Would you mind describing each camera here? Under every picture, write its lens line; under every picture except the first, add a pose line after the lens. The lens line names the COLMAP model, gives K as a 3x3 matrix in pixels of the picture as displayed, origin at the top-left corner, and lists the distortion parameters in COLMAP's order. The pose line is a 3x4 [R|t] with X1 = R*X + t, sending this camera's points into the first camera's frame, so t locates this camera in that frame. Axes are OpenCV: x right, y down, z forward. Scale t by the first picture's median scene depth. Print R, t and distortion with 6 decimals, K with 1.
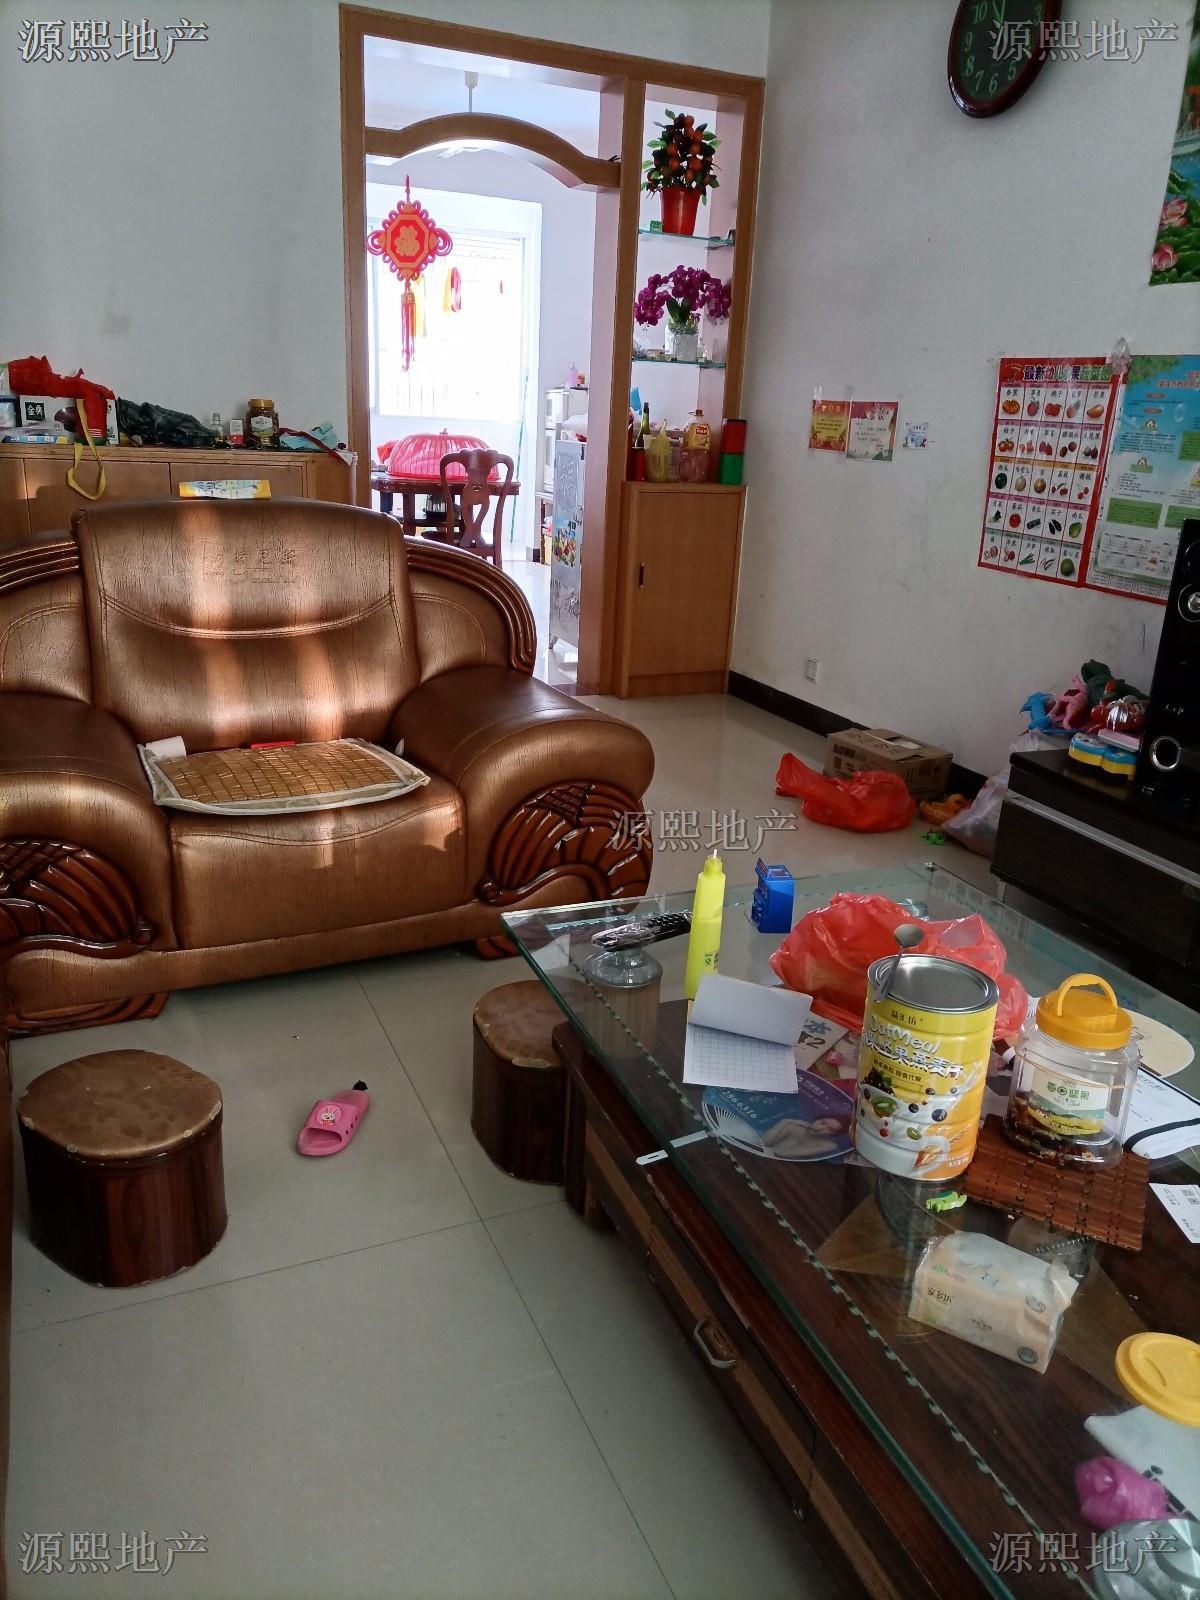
lens RADIAL K [[1194.6, 0, 587.3], [0, 1194.6, 796.4], [0, 0, 1]] dist [0.039658, -0.035891]
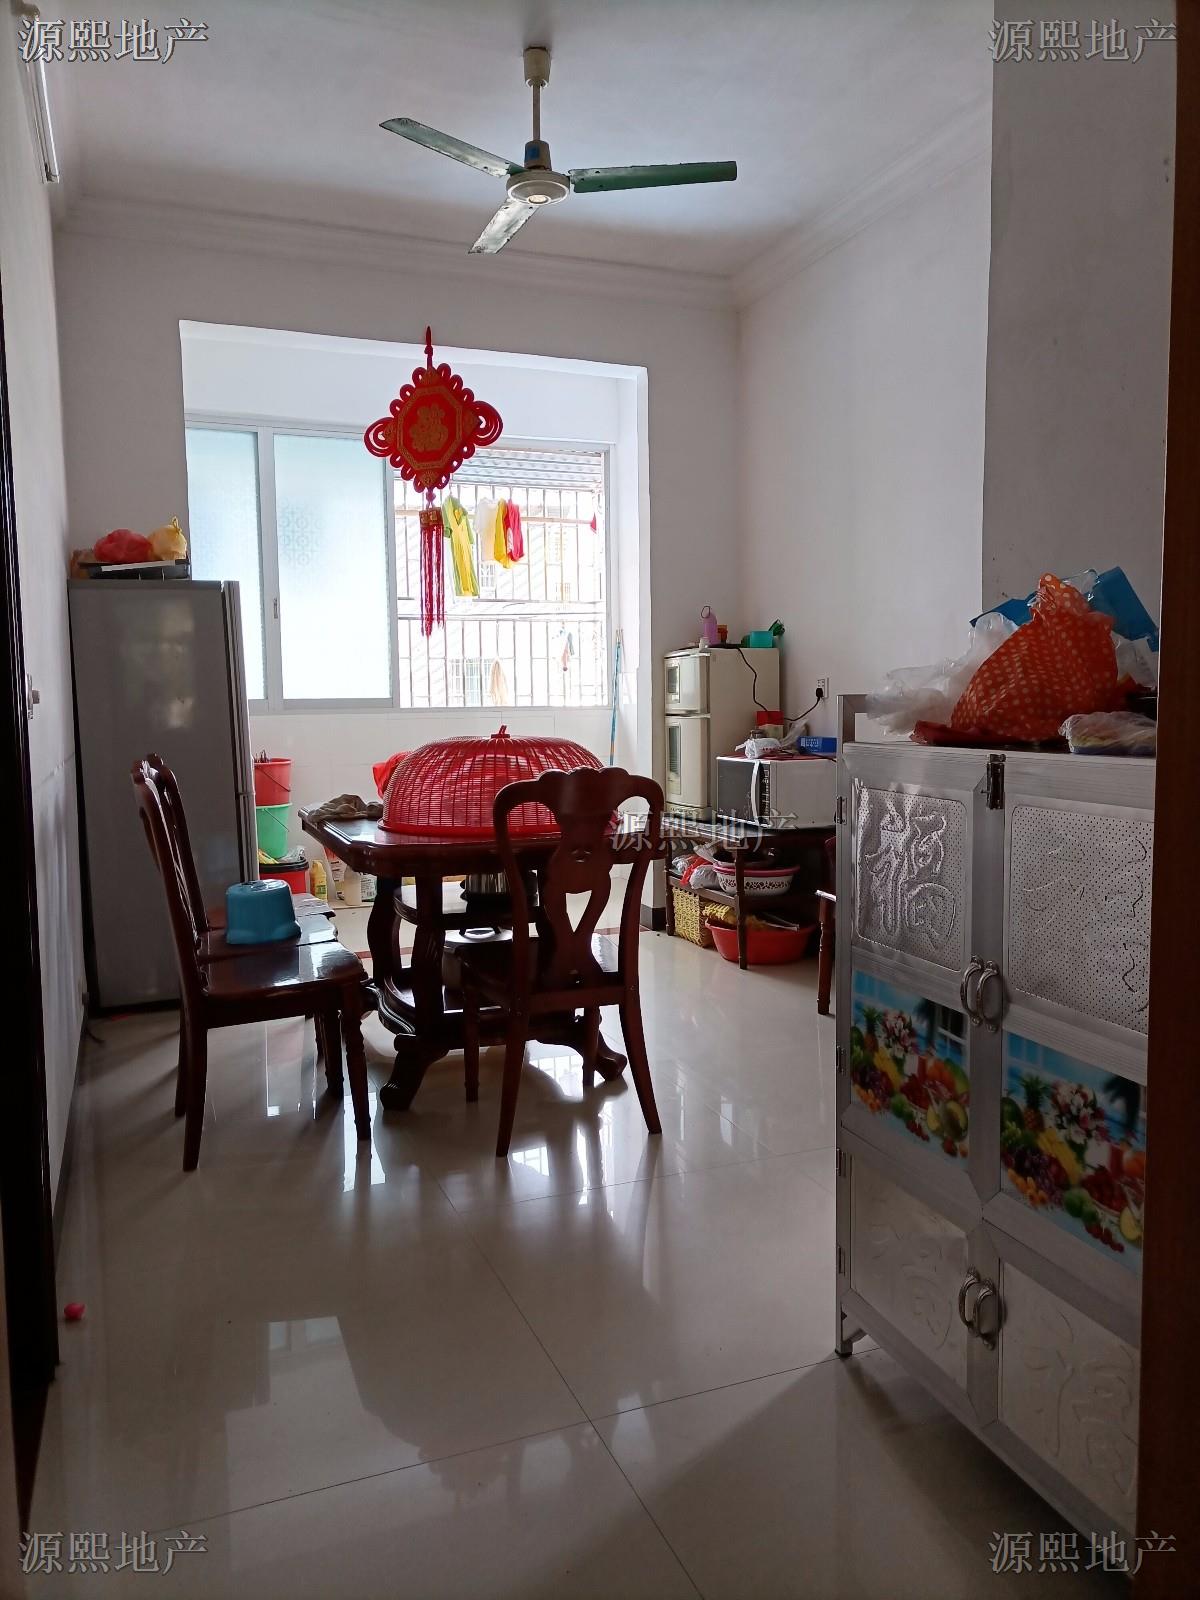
lens RADIAL K [[1194.6, 0, 603.9], [0, 1194.6, 804.5], [0, 0, 1]] dist [0.039658, -0.035891]
pose [[0.998215, -0.053631, -0.026293, -0.058069], [0.046528, 0.974228, -0.220716, -0.145432], [0.037452, 0.219098, 0.974984, 0.468534]]
